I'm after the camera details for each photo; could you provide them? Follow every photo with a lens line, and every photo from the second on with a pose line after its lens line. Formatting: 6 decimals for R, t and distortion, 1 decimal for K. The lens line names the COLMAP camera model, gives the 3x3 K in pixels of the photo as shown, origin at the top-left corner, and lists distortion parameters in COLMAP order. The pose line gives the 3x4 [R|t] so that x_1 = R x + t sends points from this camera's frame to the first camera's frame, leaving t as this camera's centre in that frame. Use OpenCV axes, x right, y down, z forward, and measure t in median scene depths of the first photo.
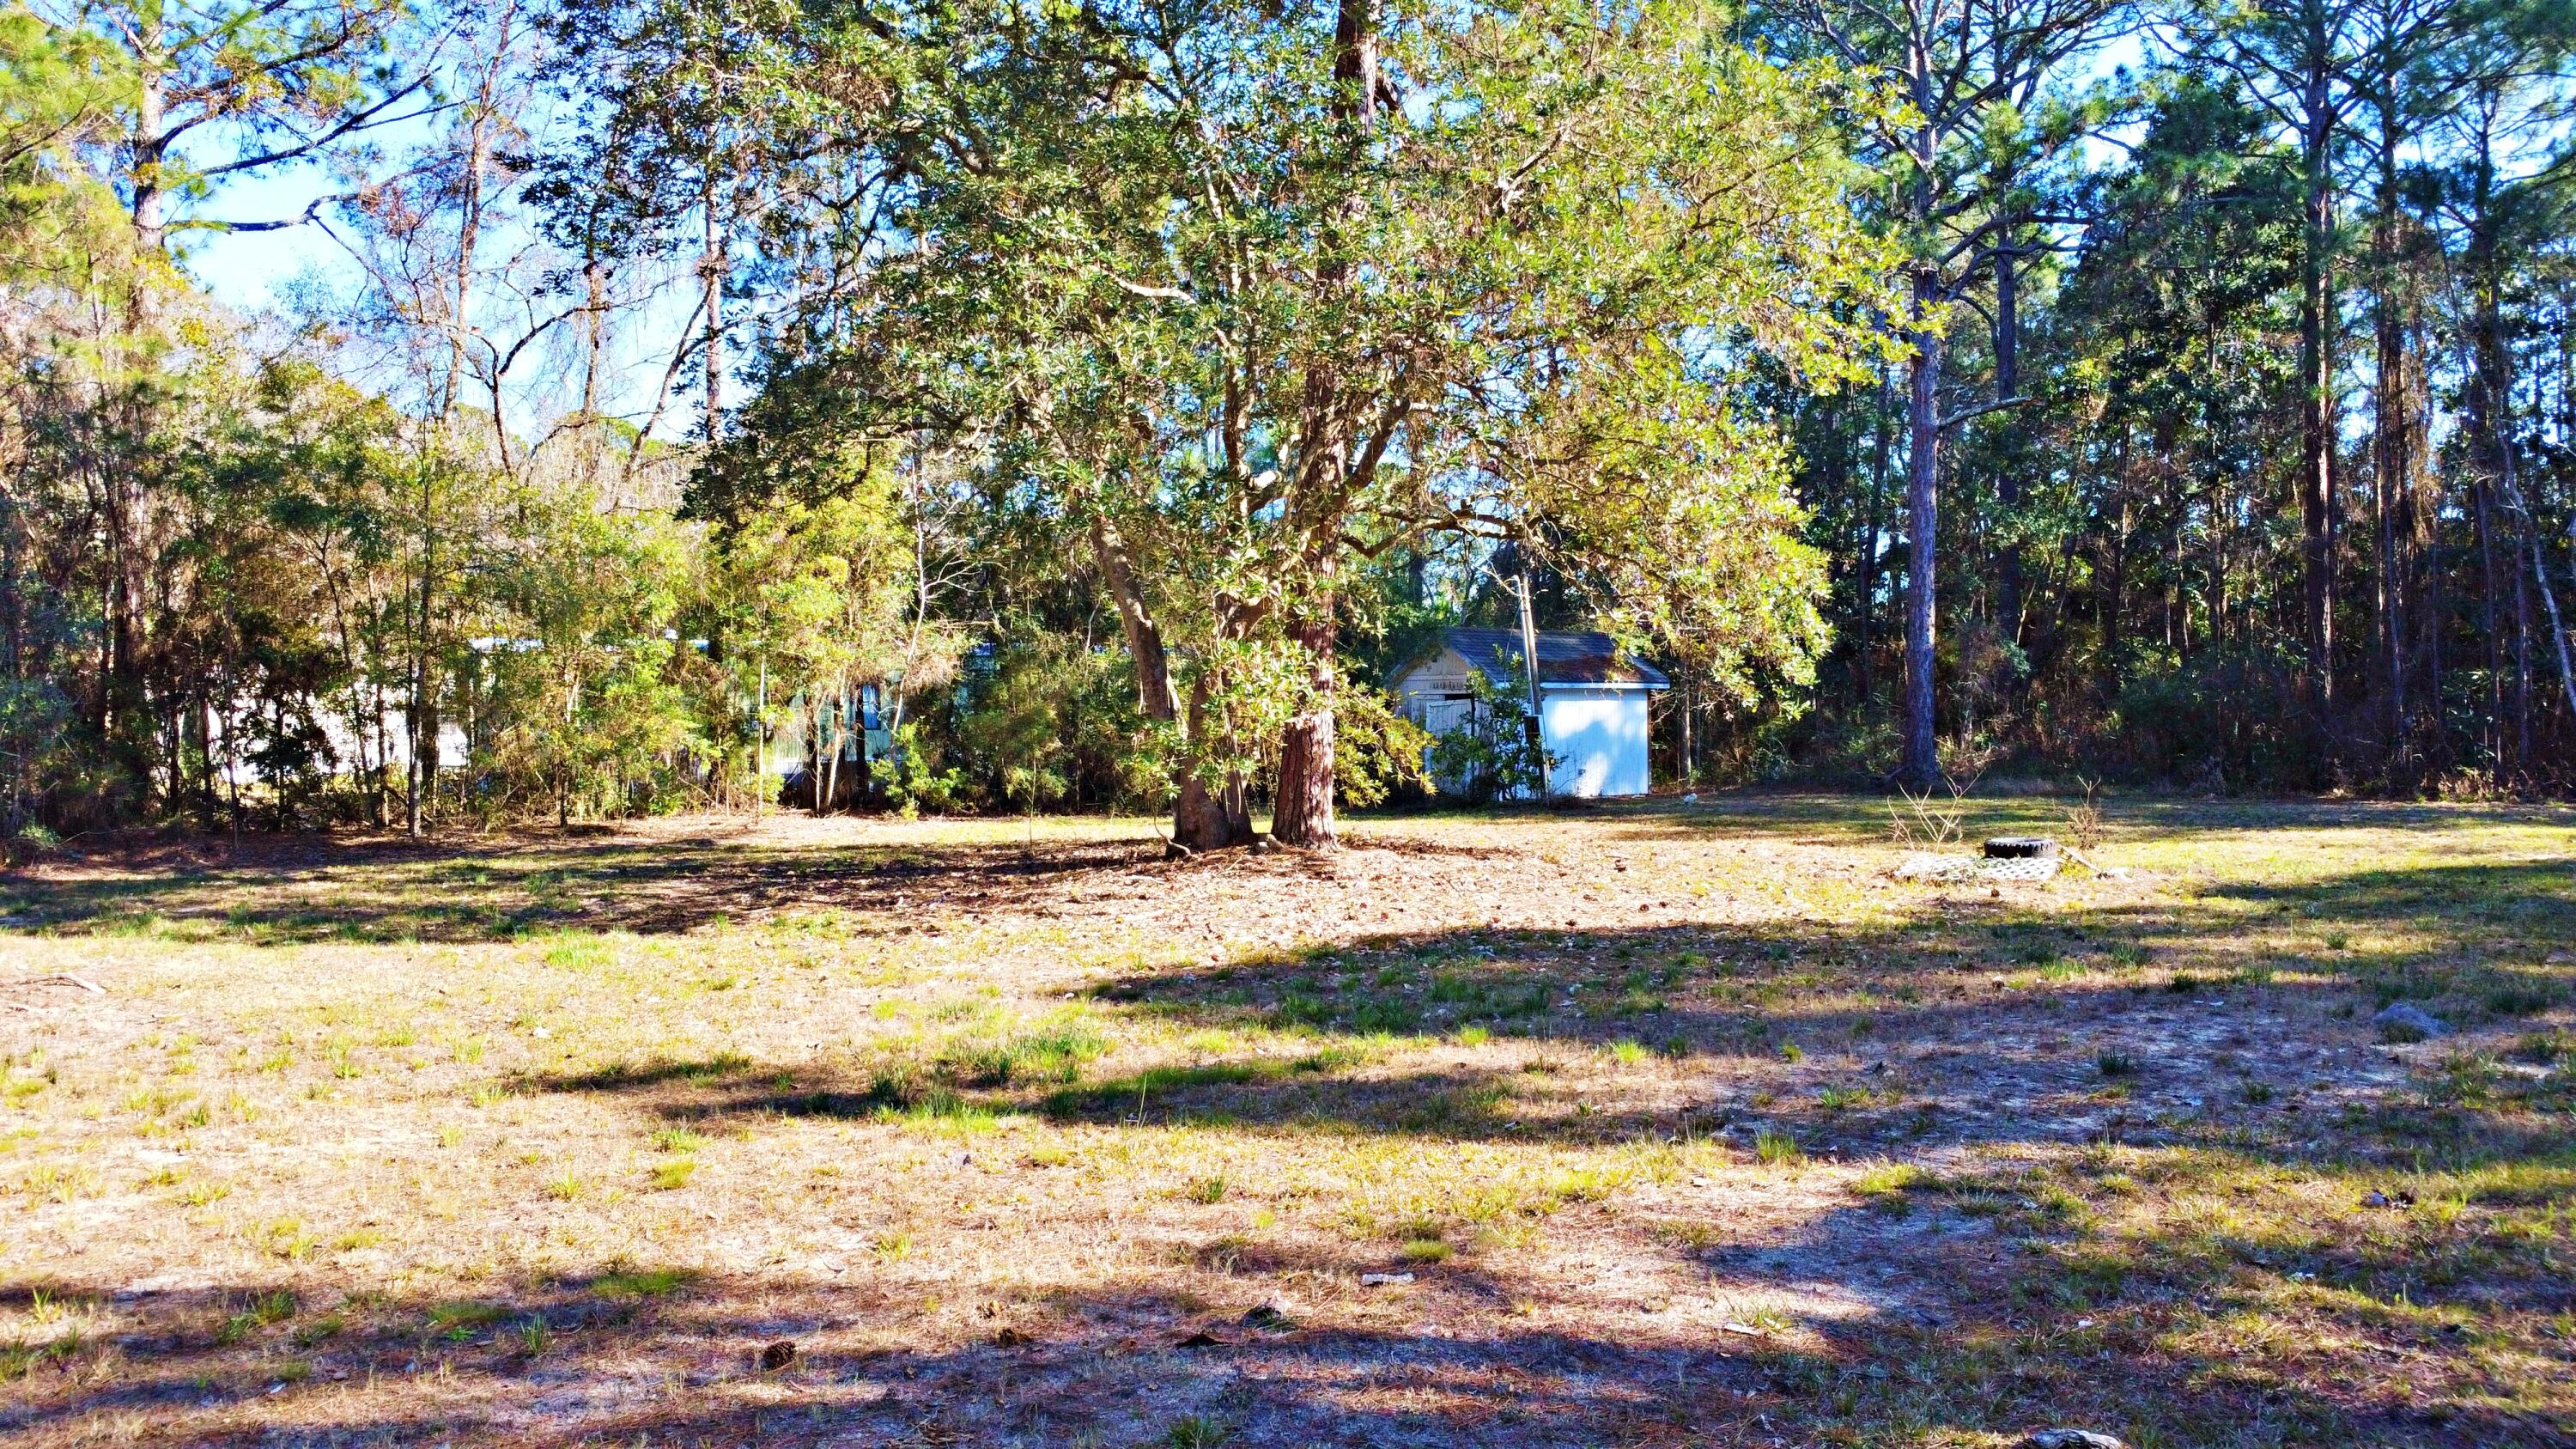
lens RADIAL K [[1847.4, 0, 1288.0], [0, 1847.4, 724.5], [0, 0, 1]] dist [-0.025900, -0.005091]
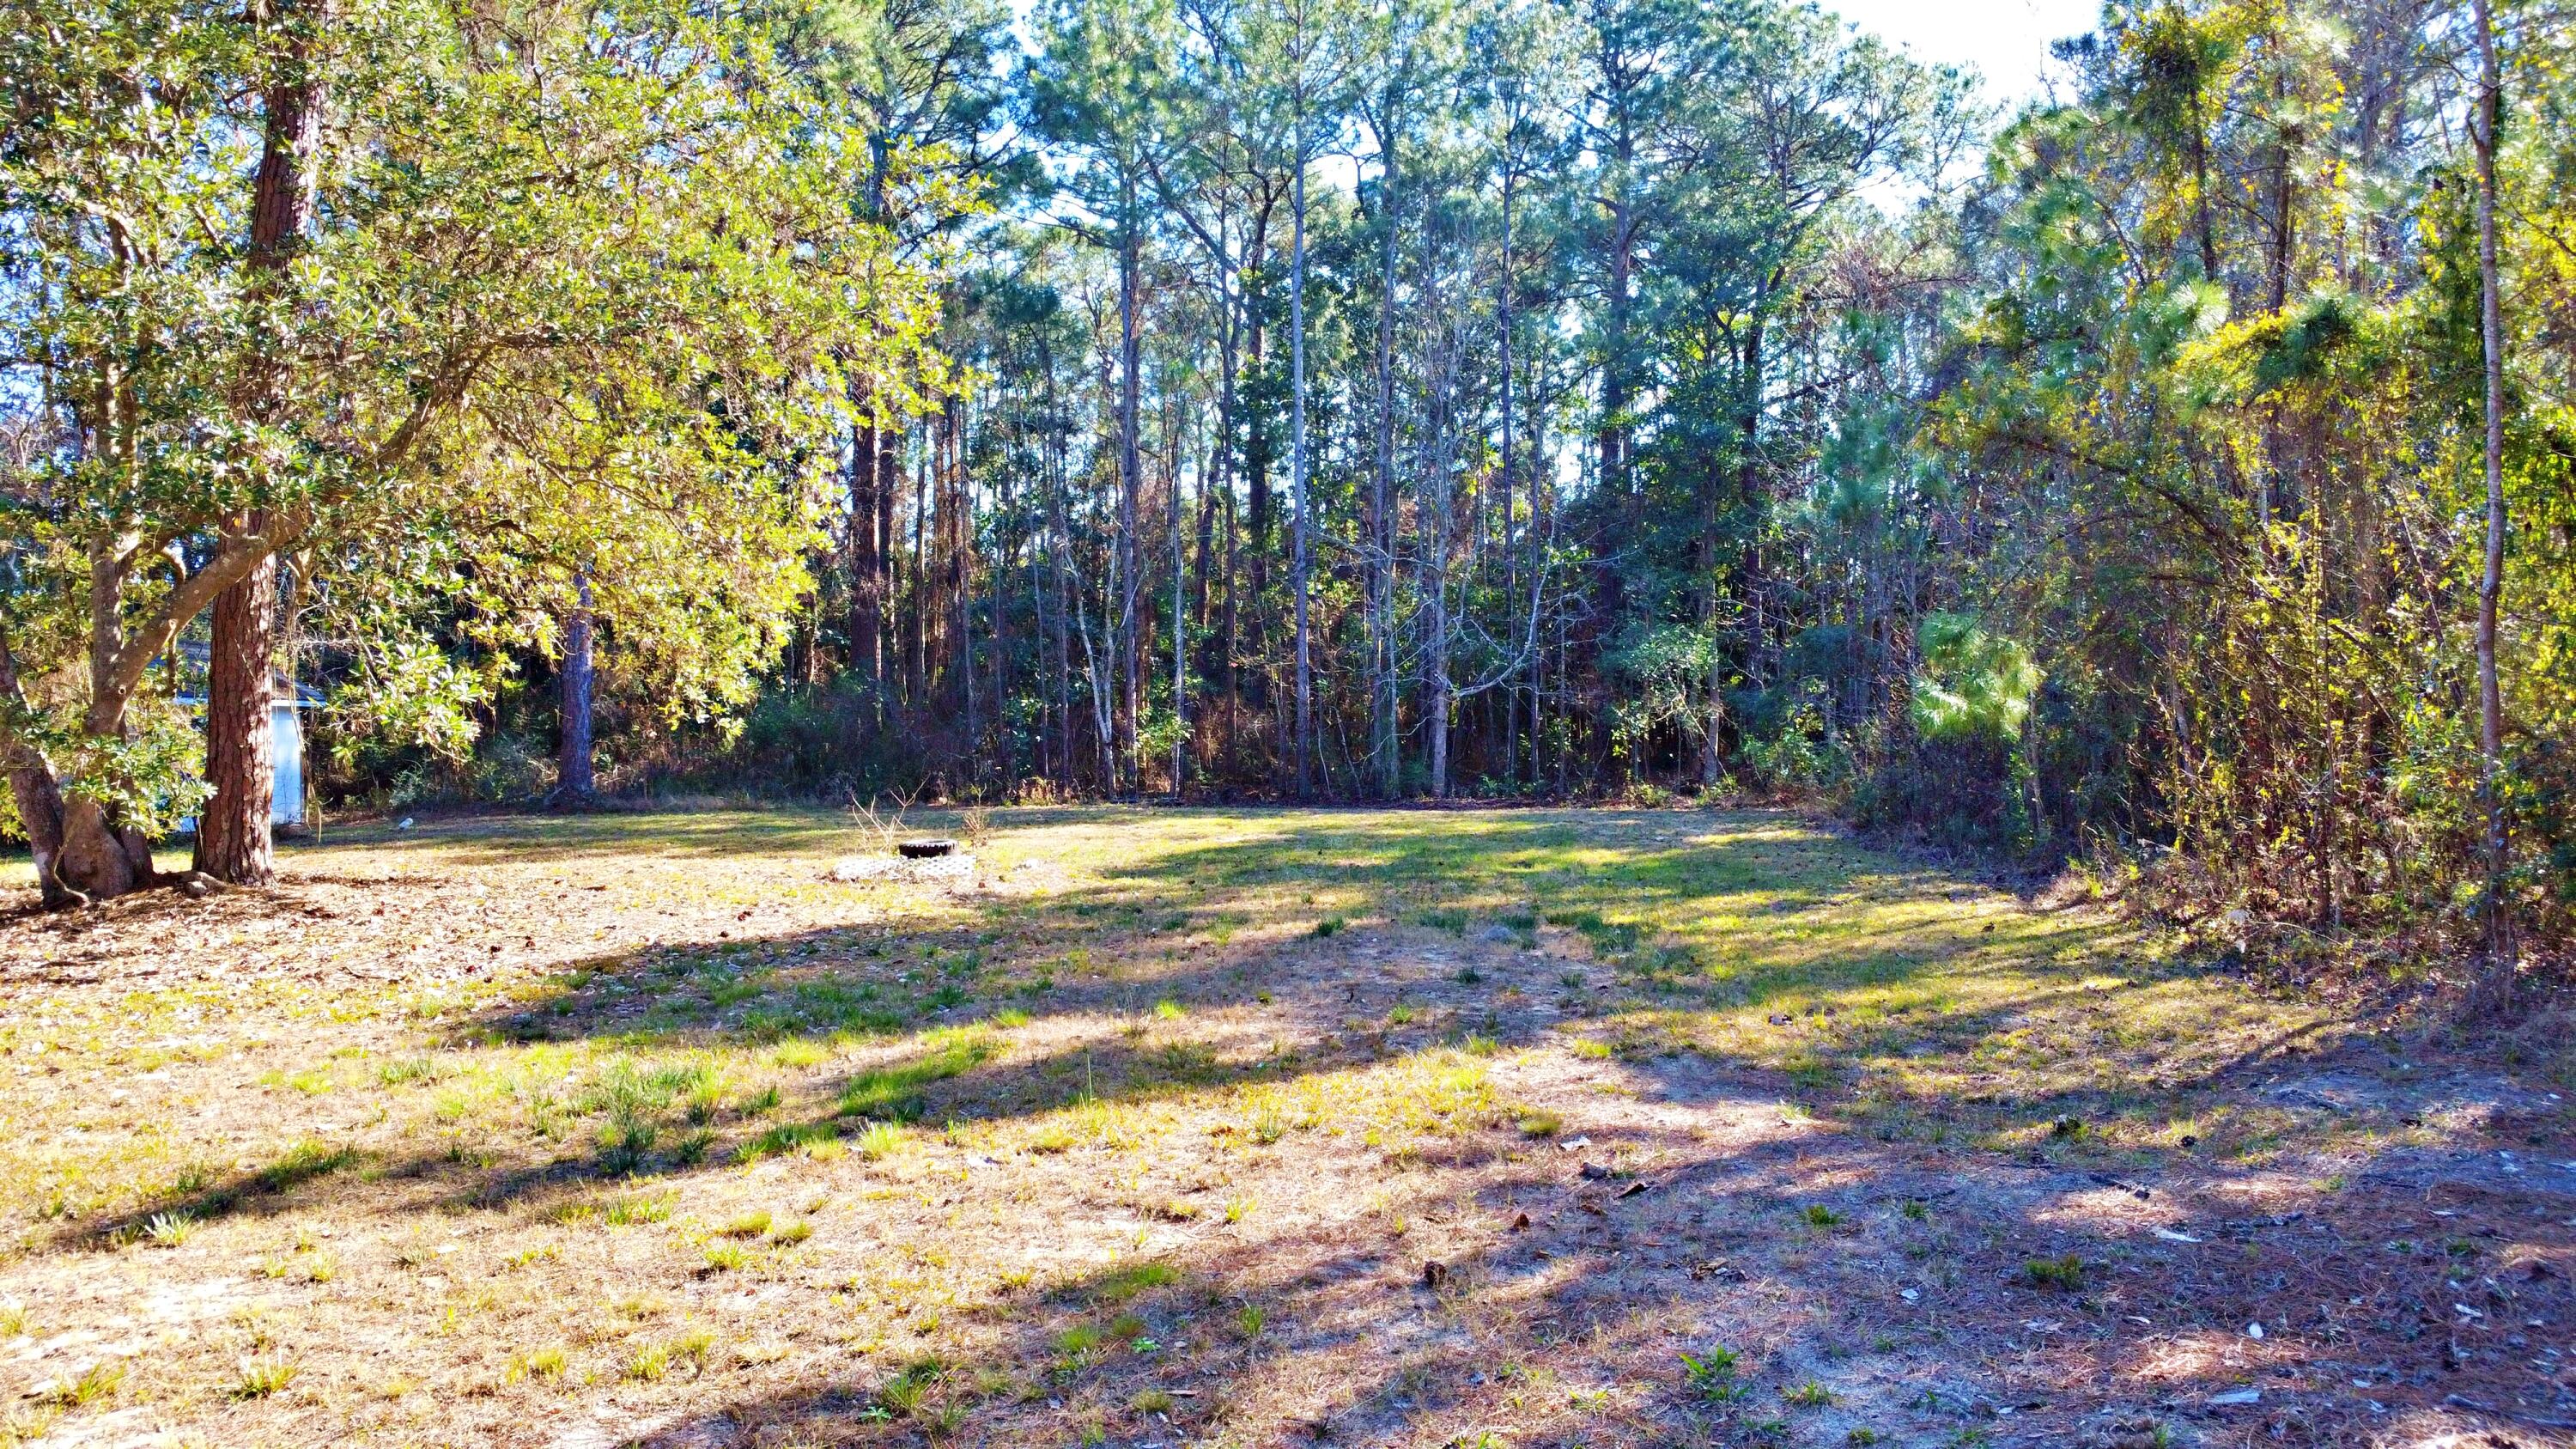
lens RADIAL K [[1847.4, 0, 1288.0], [0, 1847.4, 724.5], [0, 0, 1]] dist [-0.025900, -0.005091]
pose [[0.658164, 0.003267, 0.752868, -0.305303], [0.007695, 0.999909, -0.011066, 0.004837], [-0.752836, 0.013077, 0.658079, 0.085574]]
